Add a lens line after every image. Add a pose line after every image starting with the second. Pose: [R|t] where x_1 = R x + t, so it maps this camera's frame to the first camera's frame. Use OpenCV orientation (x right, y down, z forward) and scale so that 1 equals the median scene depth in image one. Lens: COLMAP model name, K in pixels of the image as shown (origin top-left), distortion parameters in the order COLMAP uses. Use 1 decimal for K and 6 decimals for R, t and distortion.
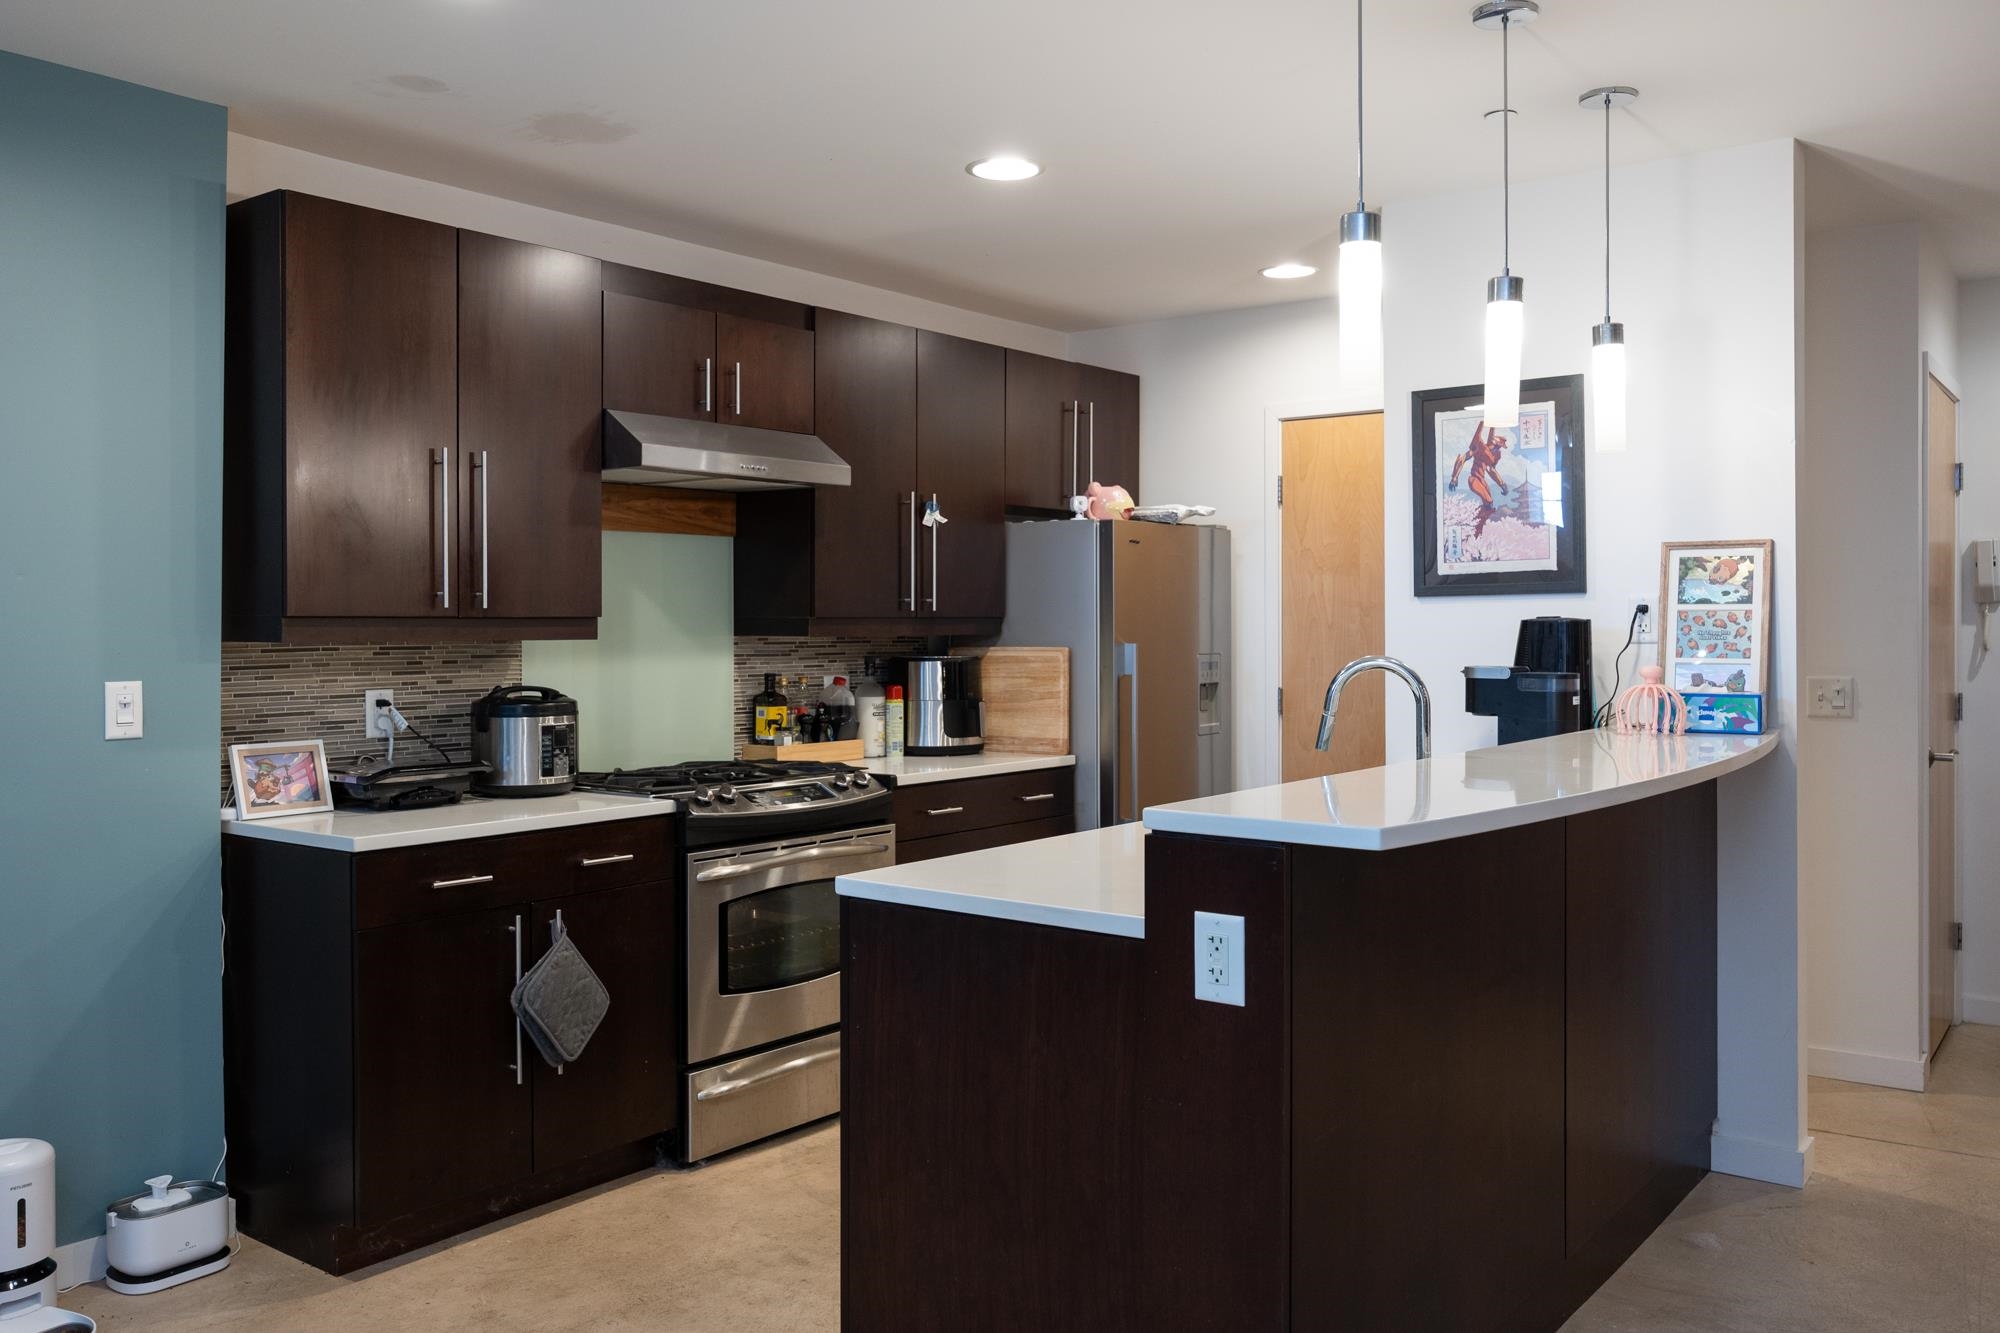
lens RADIAL K [[1602.8, 0, 995.3], [0, 1602.8, 630.9], [0, 0, 1]] dist [-0.003551, 0.002438]
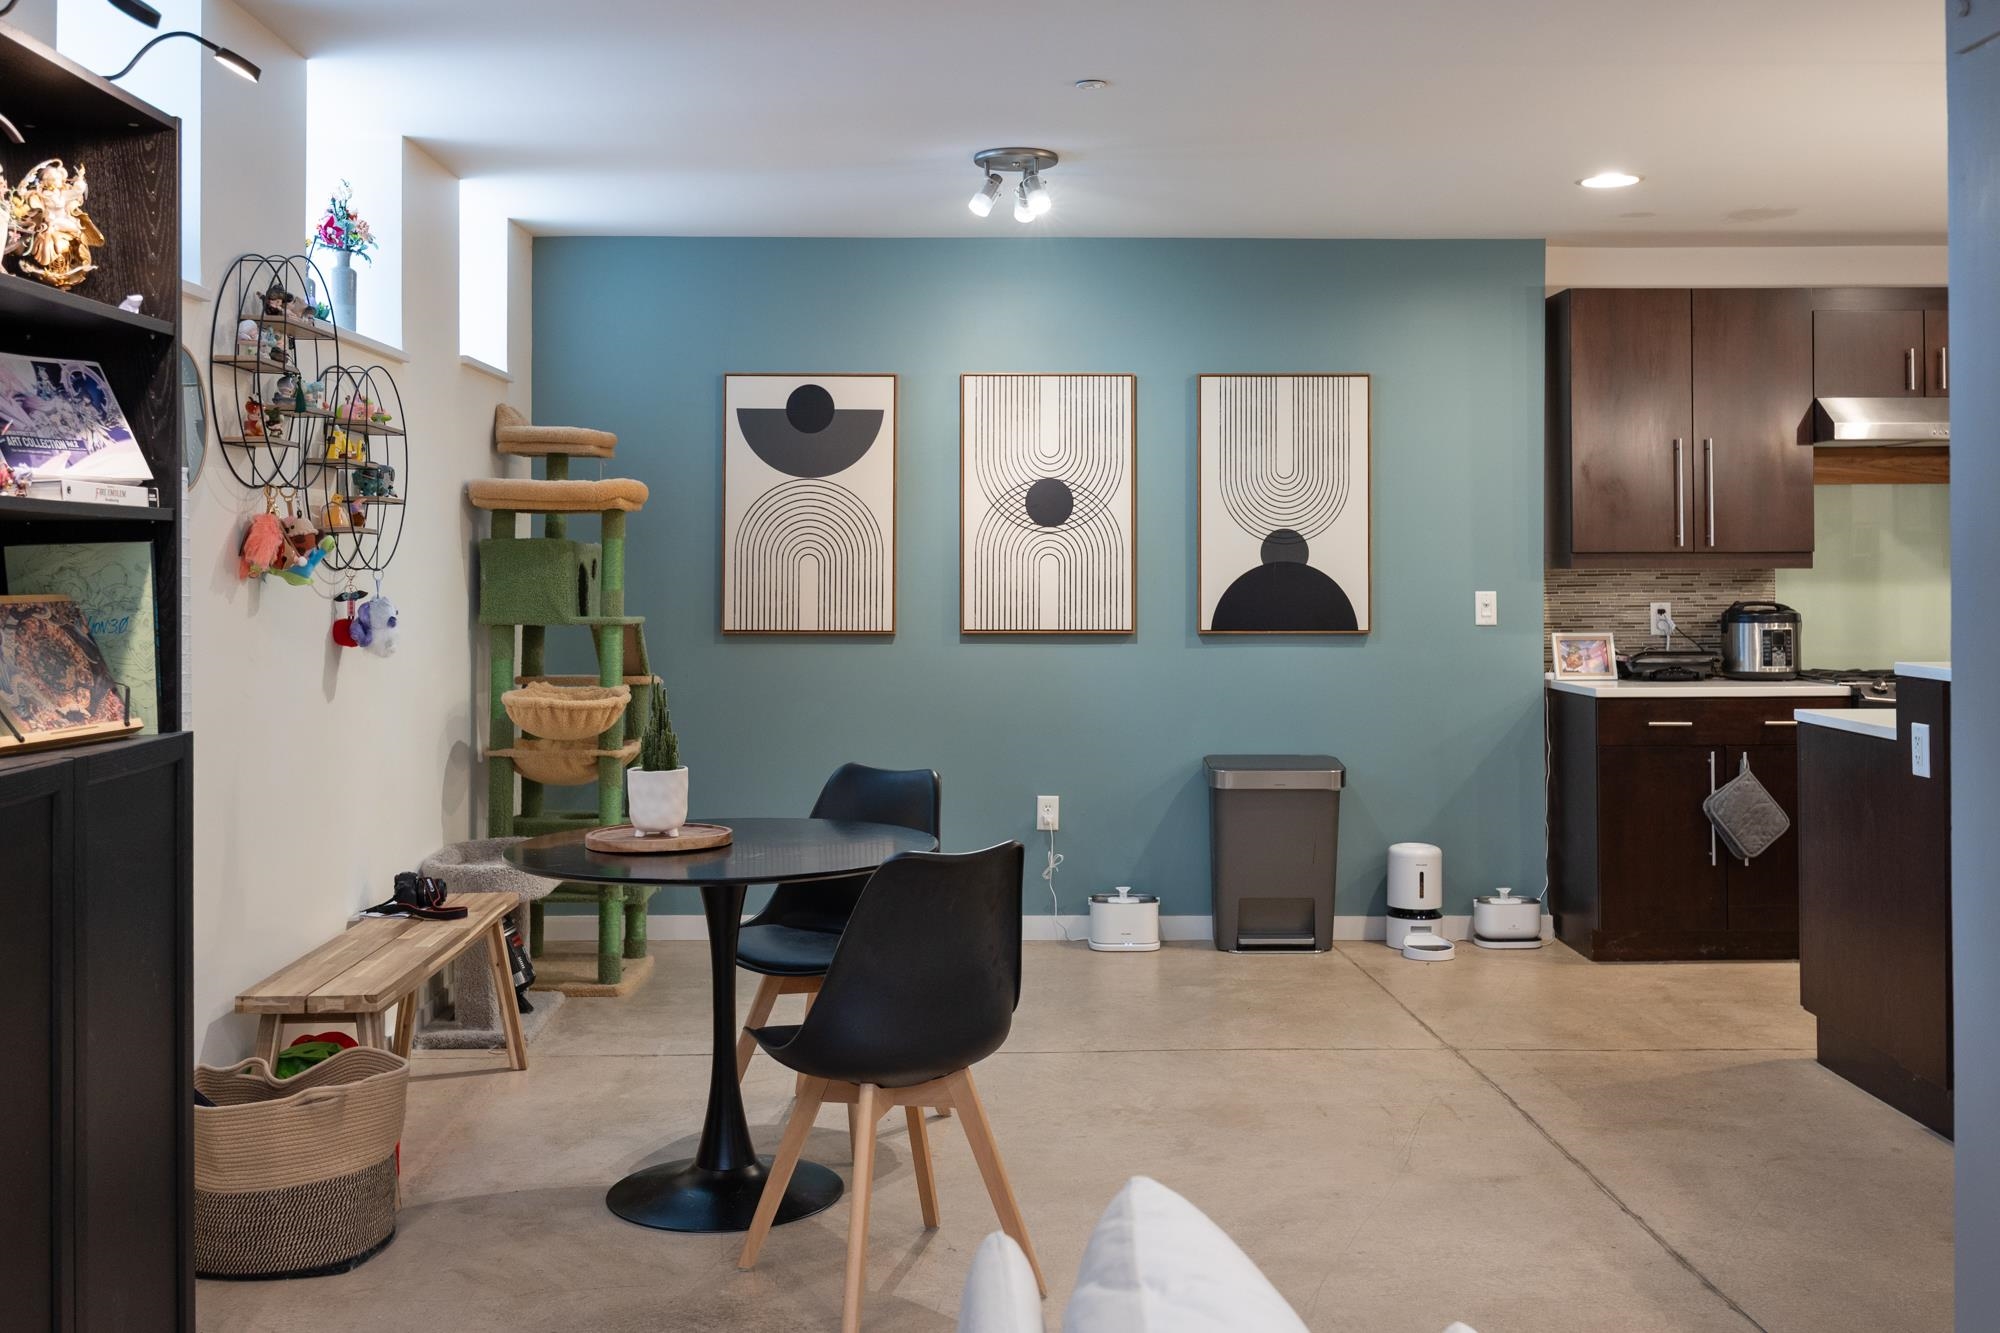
lens RADIAL K [[1930.4, 0, 1000.9], [0, 1930.4, 532.4], [0, 0, 1]] dist [0.001017, 0.013696]
pose [[0.621298, -0.014281, -0.783444, 0.602958], [-0.001761, 0.999806, -0.019622, 0.008412], [0.783572, 0.013571, 0.621153, -0.548455]]
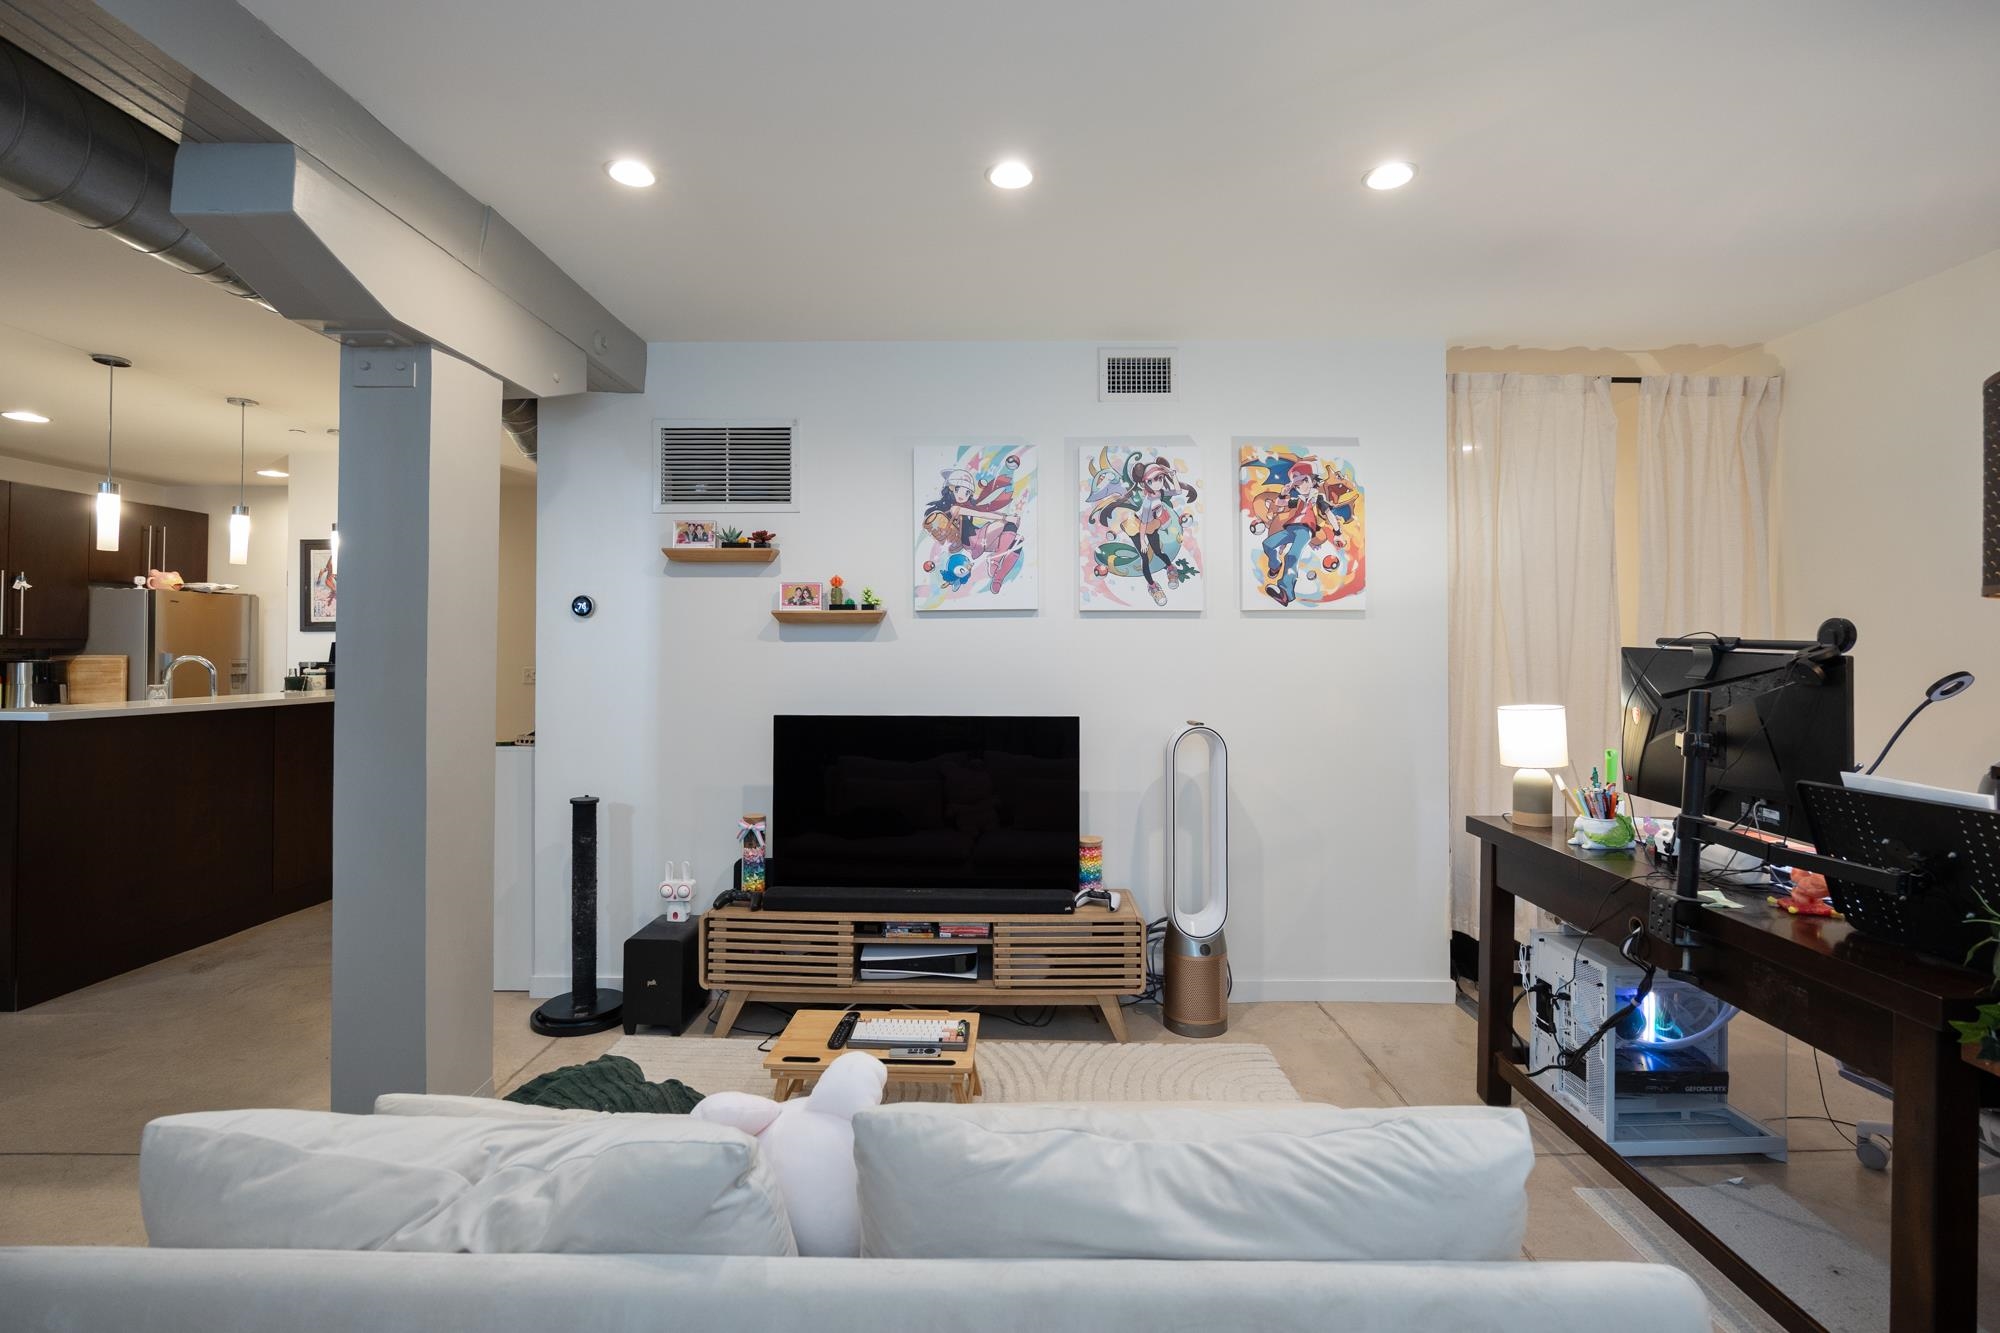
lens RADIAL K [[894.2, 0, 1001.0], [0, 894.2, 642.0], [0, 0, 1]] dist [-0.013474, 0.000026]
pose [[0.799517, 0.009064, 0.600575, 0.317100], [-0.001638, 0.999915, -0.012911, 0.008029], [-0.600641, 0.009338, 0.799464, -0.604323]]
